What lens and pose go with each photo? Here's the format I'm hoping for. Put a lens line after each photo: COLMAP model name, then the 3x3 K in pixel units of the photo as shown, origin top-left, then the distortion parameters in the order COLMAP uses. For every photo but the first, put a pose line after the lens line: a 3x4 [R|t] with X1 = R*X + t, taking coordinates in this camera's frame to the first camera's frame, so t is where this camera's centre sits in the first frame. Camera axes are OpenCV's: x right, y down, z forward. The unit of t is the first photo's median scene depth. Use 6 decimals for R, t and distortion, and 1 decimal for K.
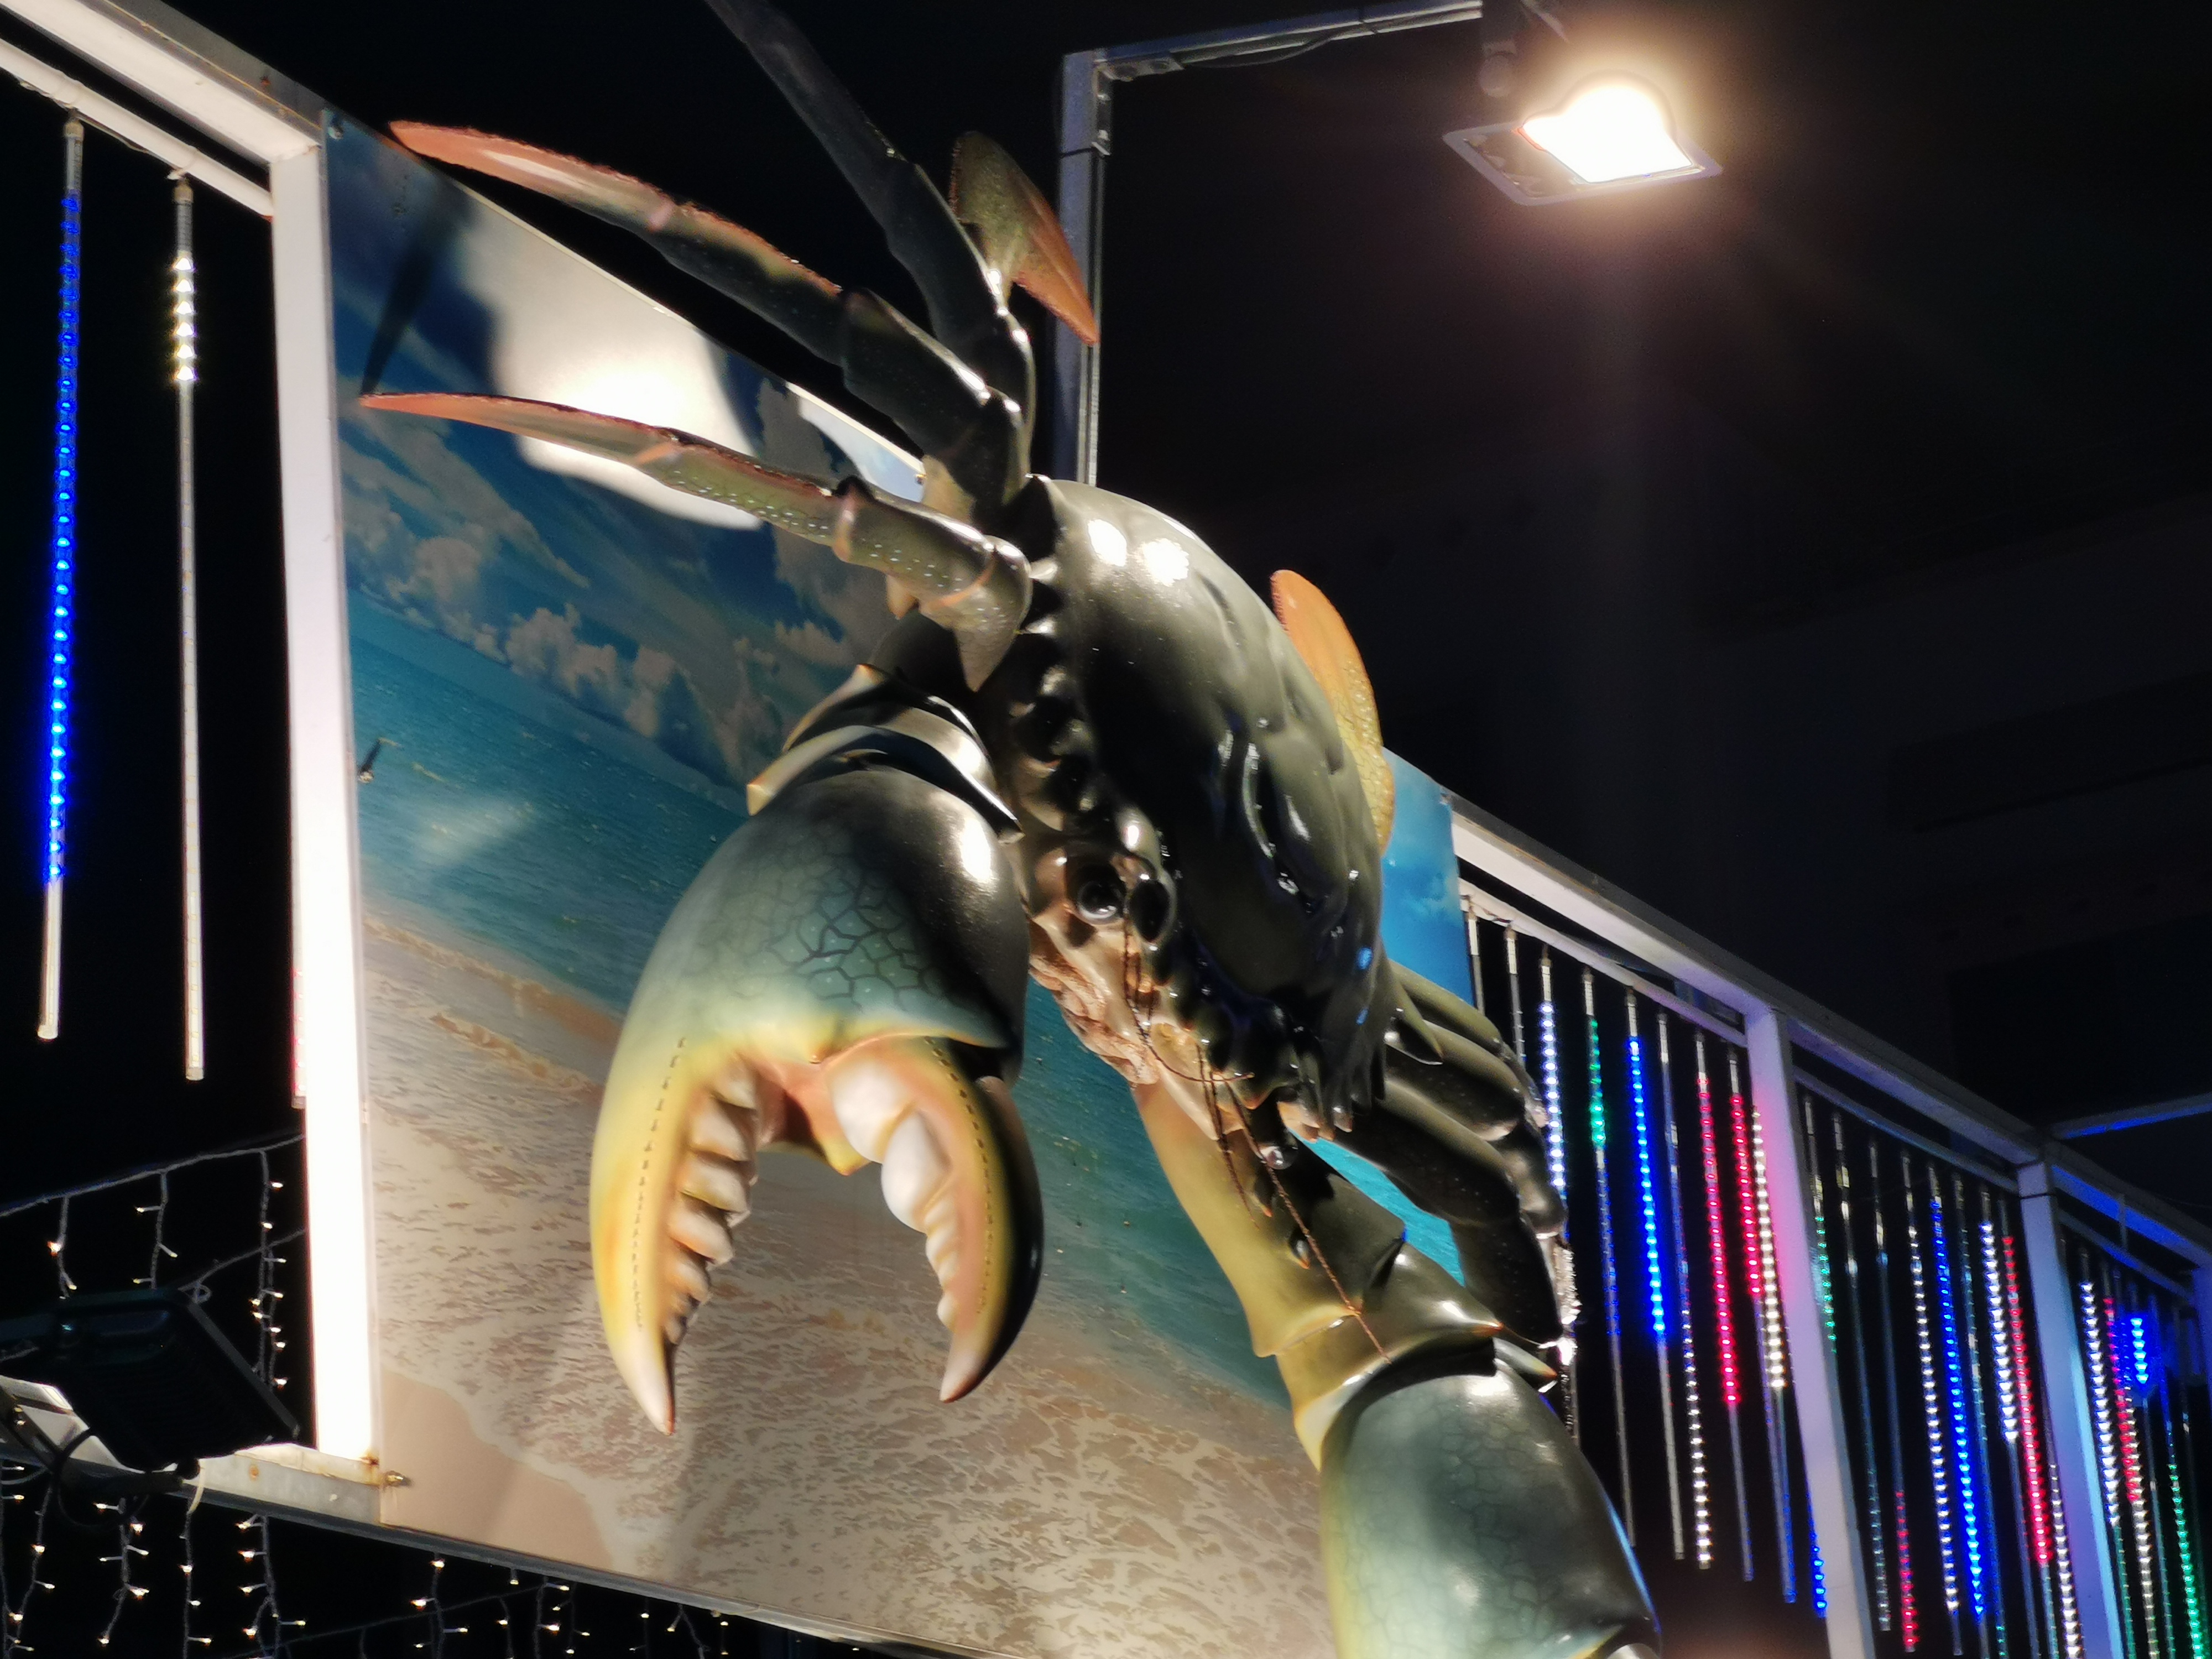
lens RADIAL K [[5488.8, 0, 1106.0], [0, 5488.8, 829.5], [0, 0, 1]] dist [0.258803, -0.285796]
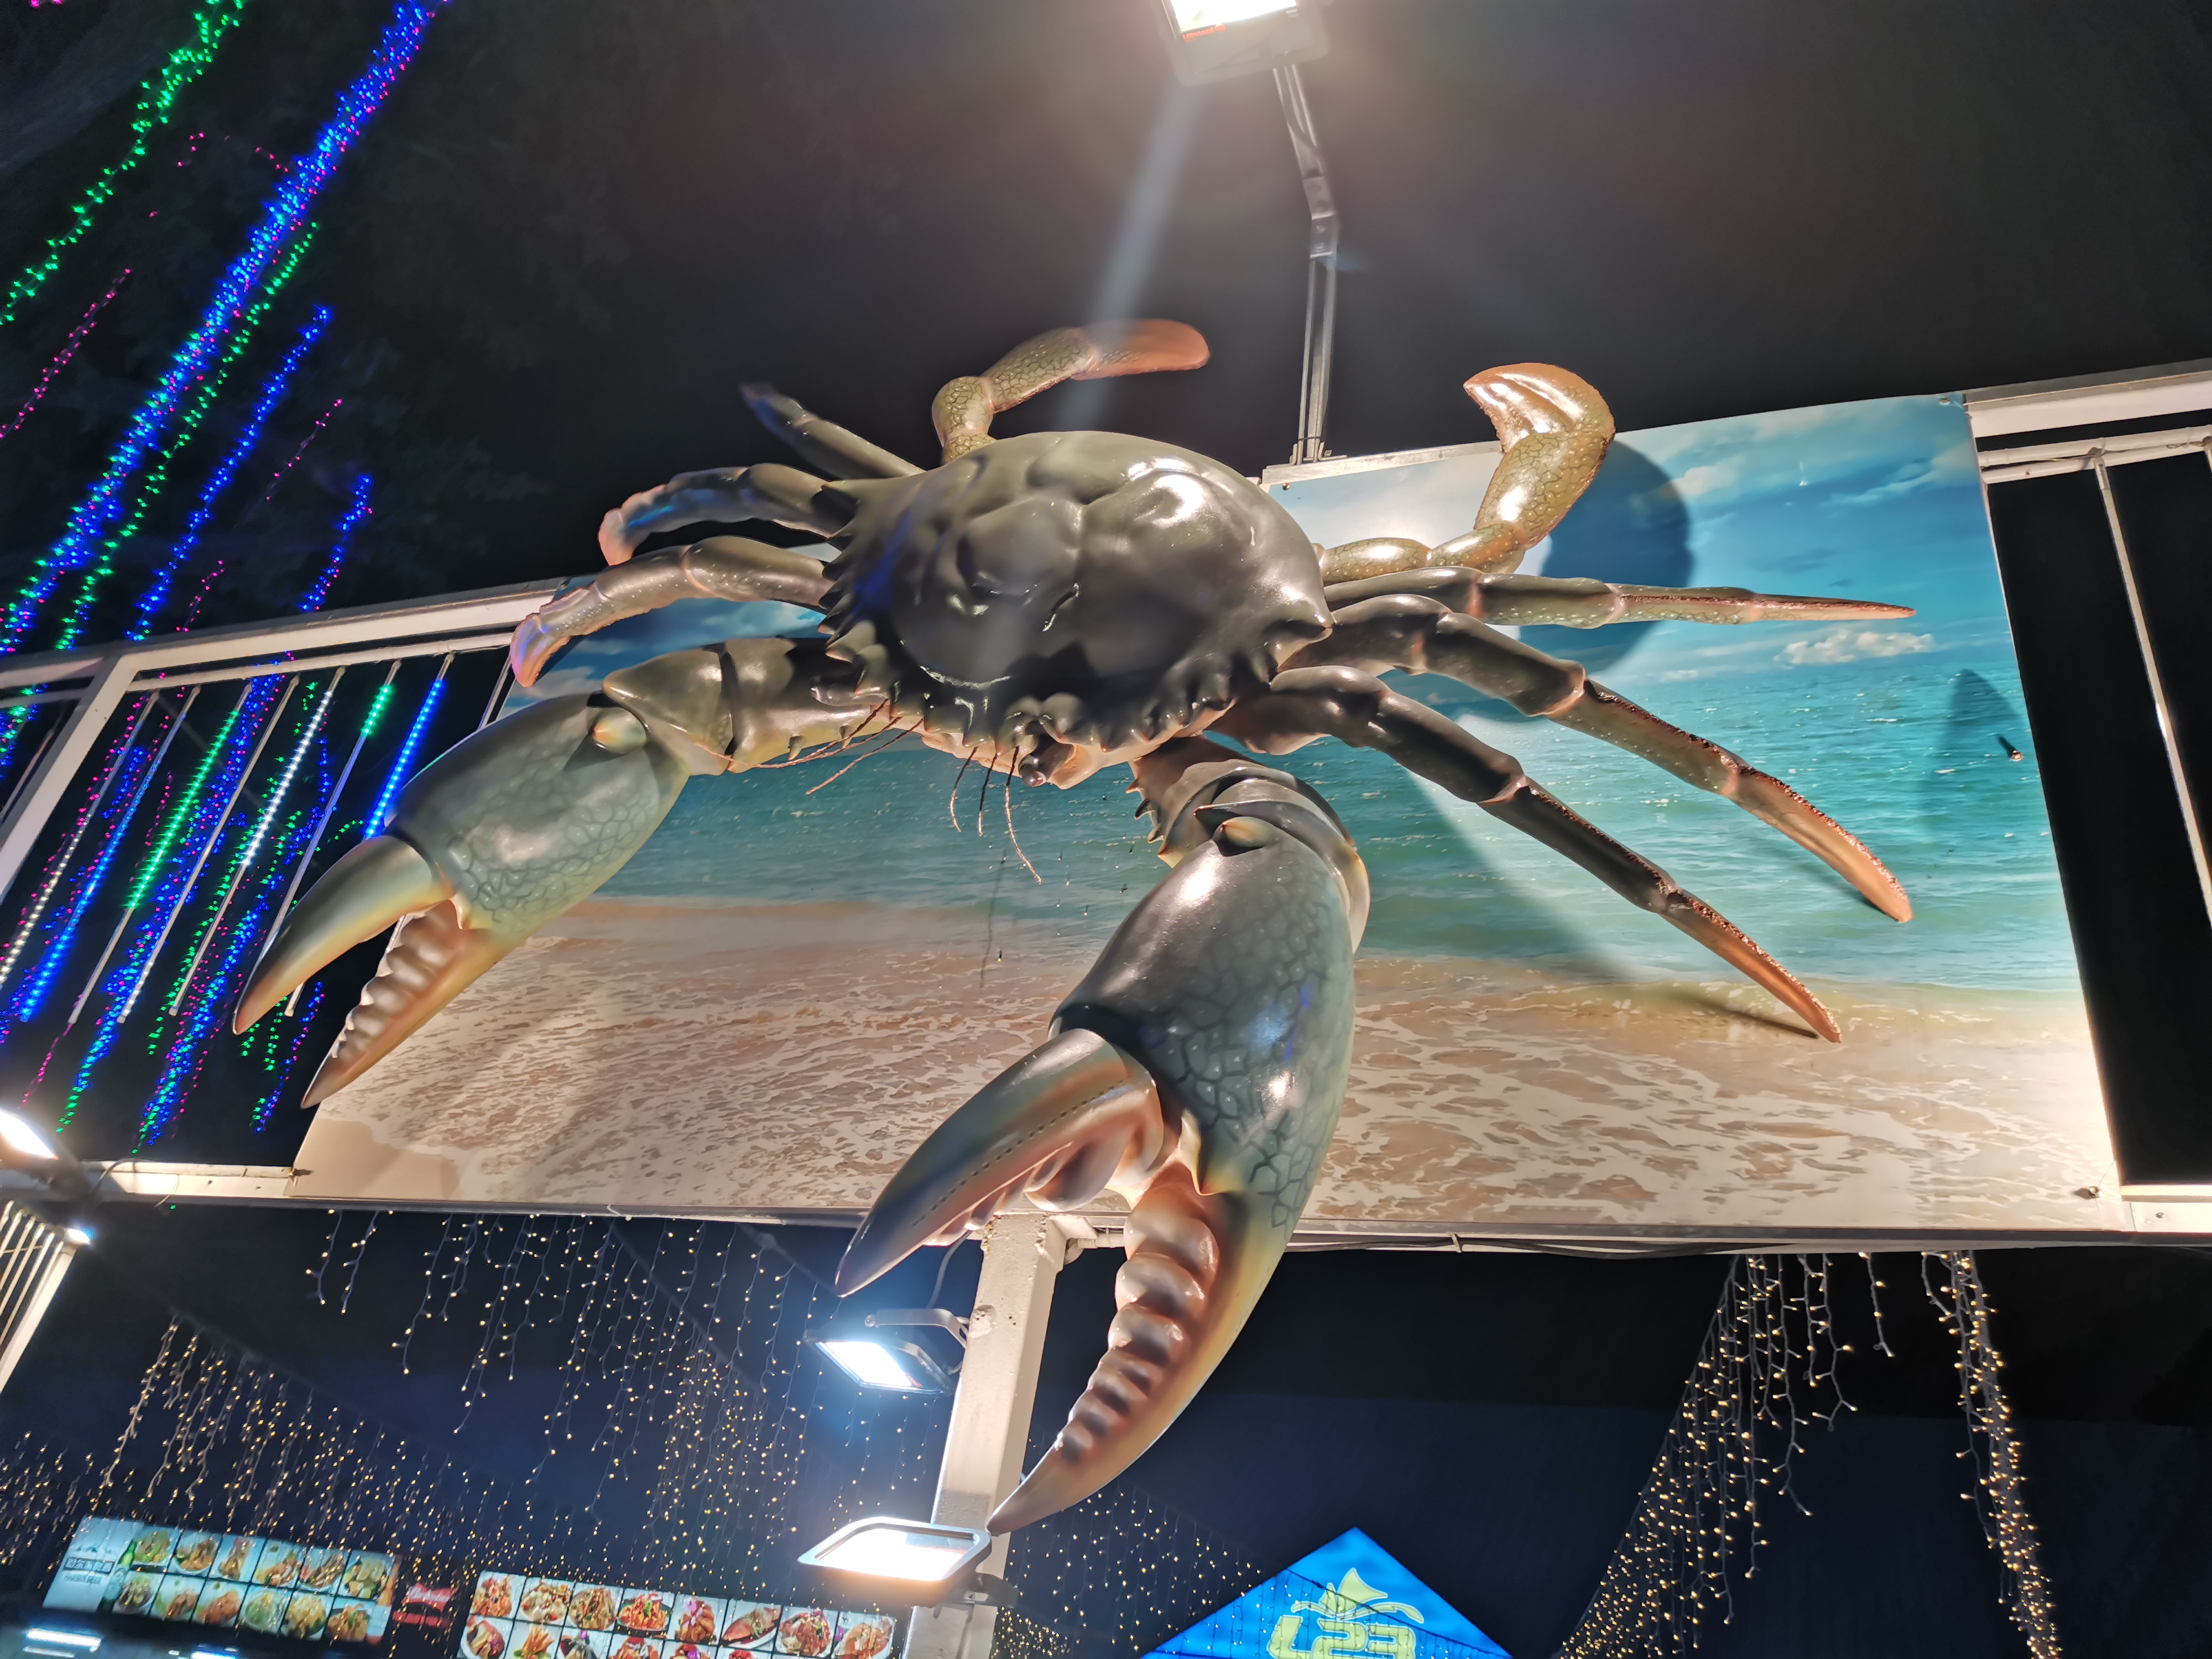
lens RADIAL K [[1666.0, 0, 1106.2], [0, 1666.0, 837.2], [0, 0, 1]] dist [0.008141, -0.088178]
pose [[0.131191, -0.451326, -0.882663, 0.393240], [0.144912, 0.889525, -0.433297, 0.258373], [0.980709, -0.071064, 0.182100, 1.010658]]
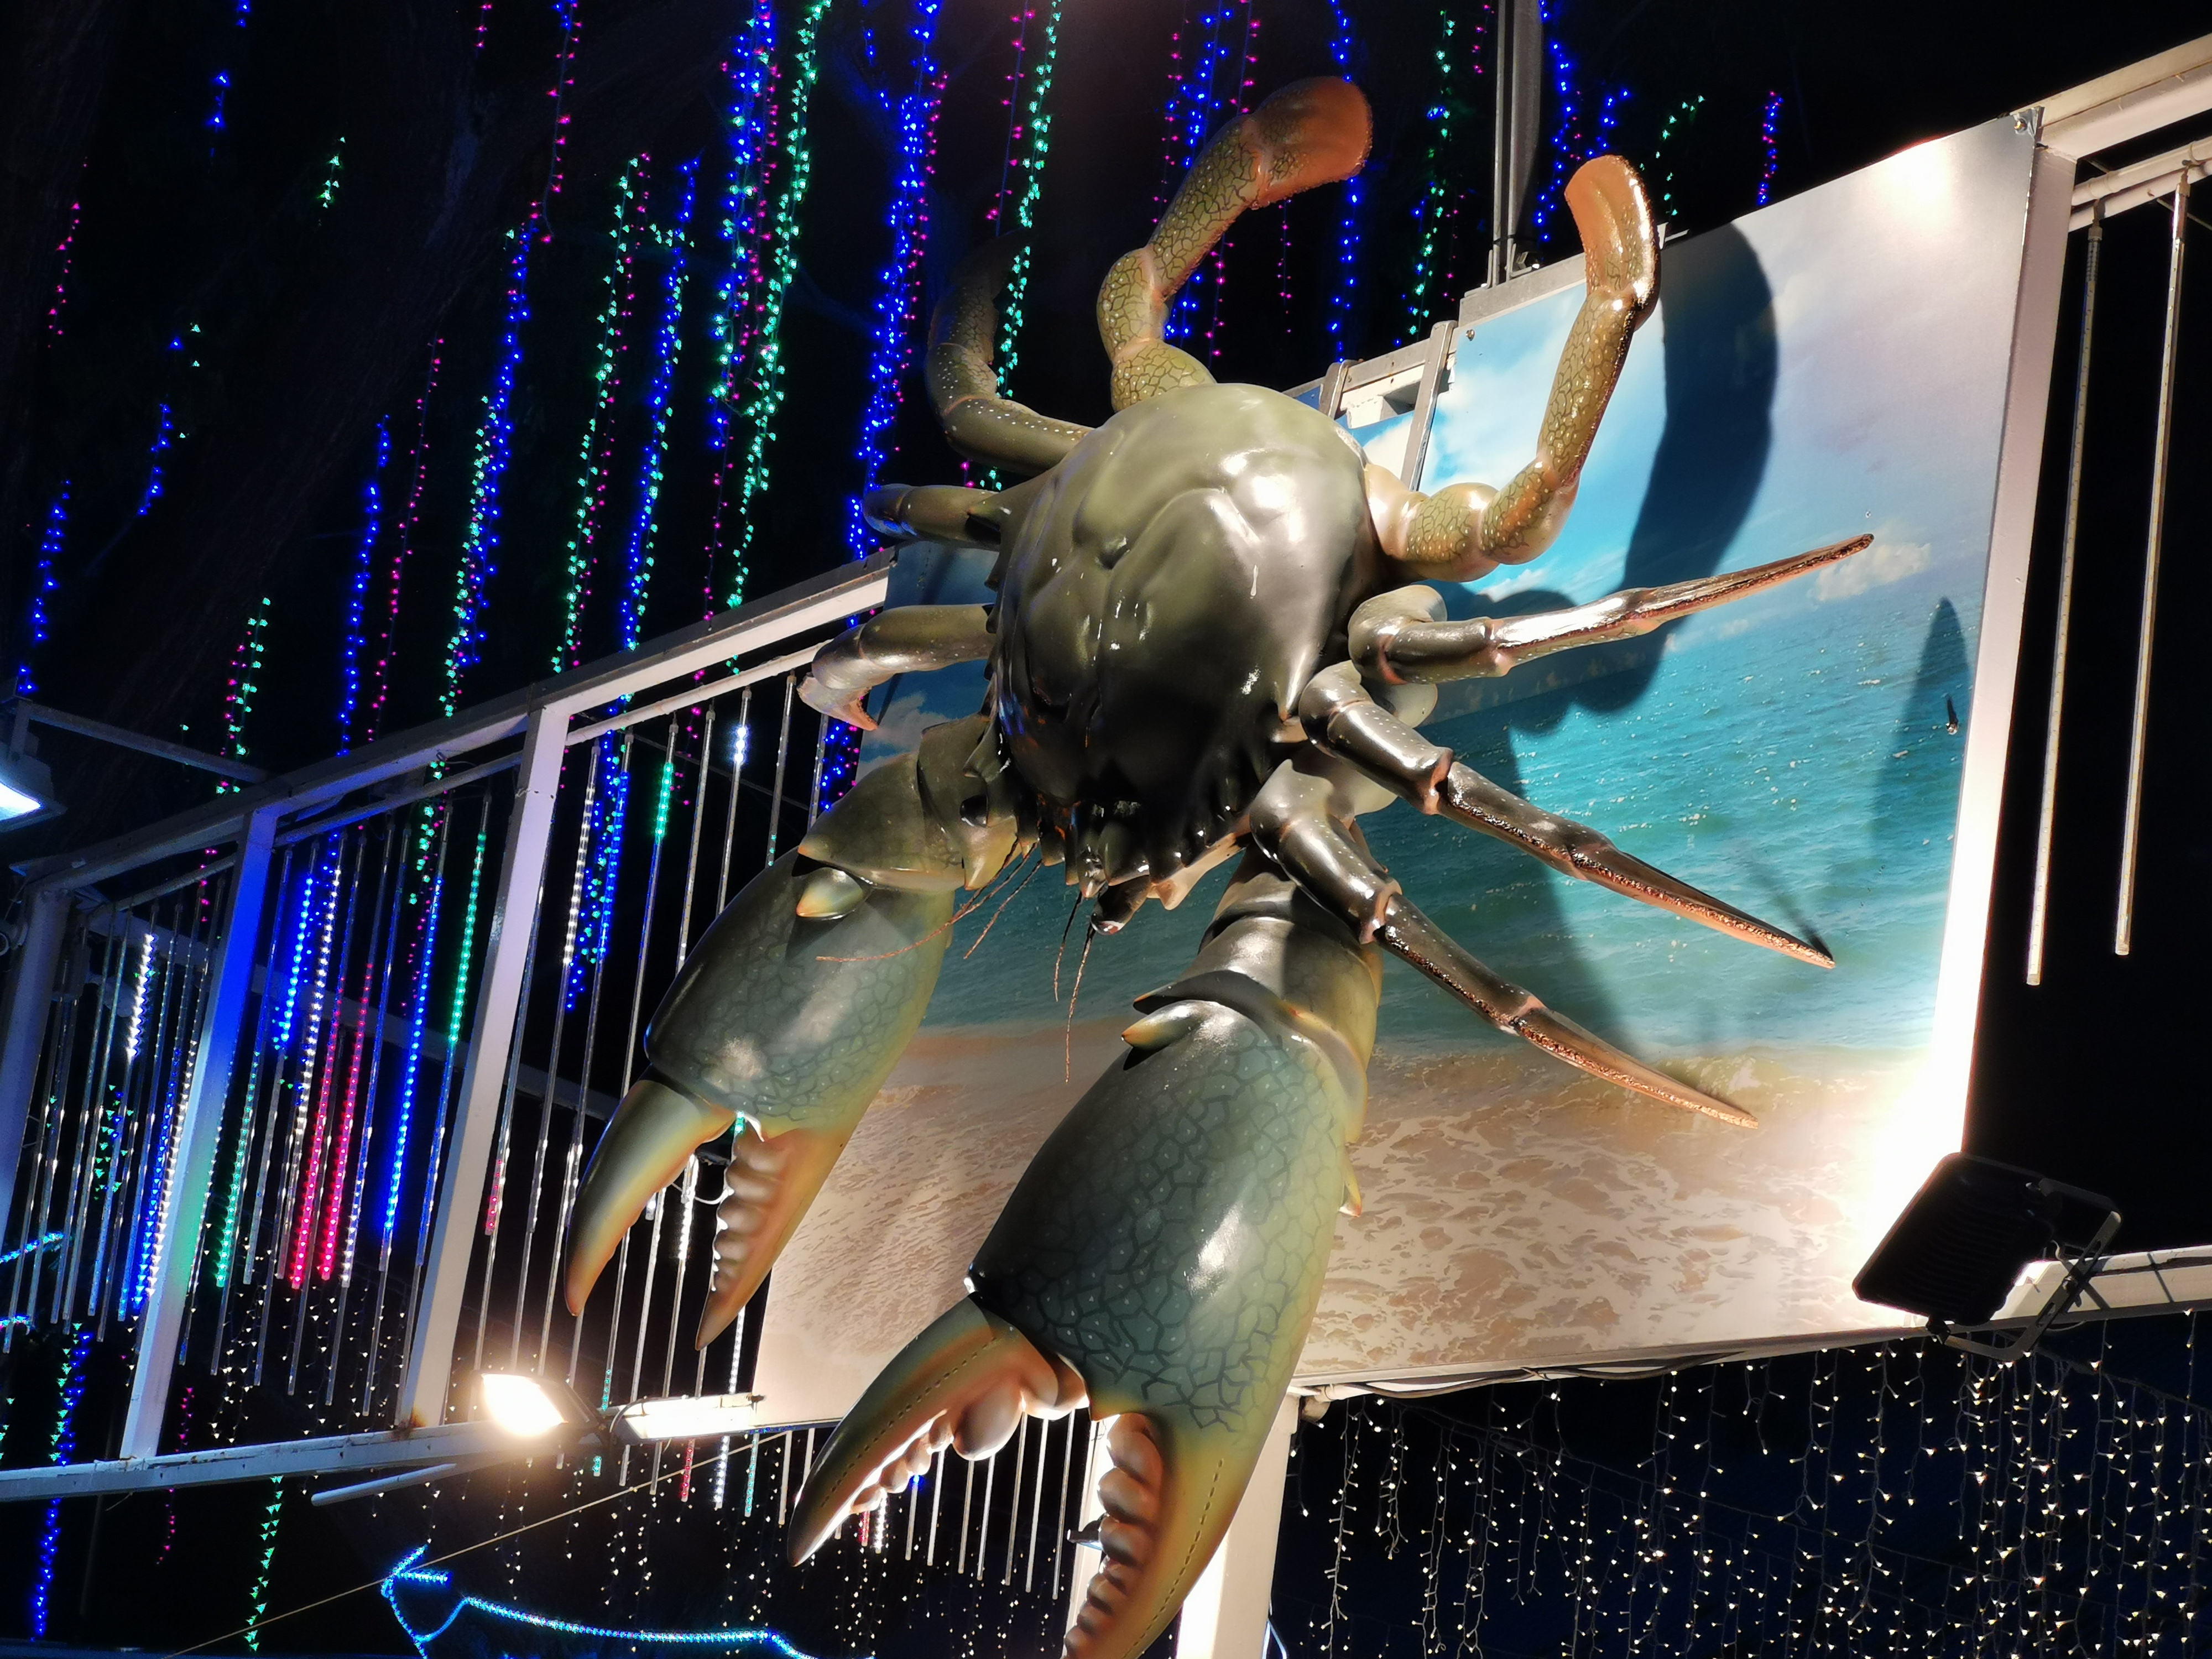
lens RADIAL K [[5007.4, 0, 1101.9], [0, 5007.4, 838.2], [0, 0, 1]] dist [0.268294, -0.135352]
pose [[-0.523804, -0.190186, -0.830337, 0.967537], [0.174317, 0.930198, -0.323024, 0.407023], [0.833813, -0.313943, -0.454089, 1.582192]]
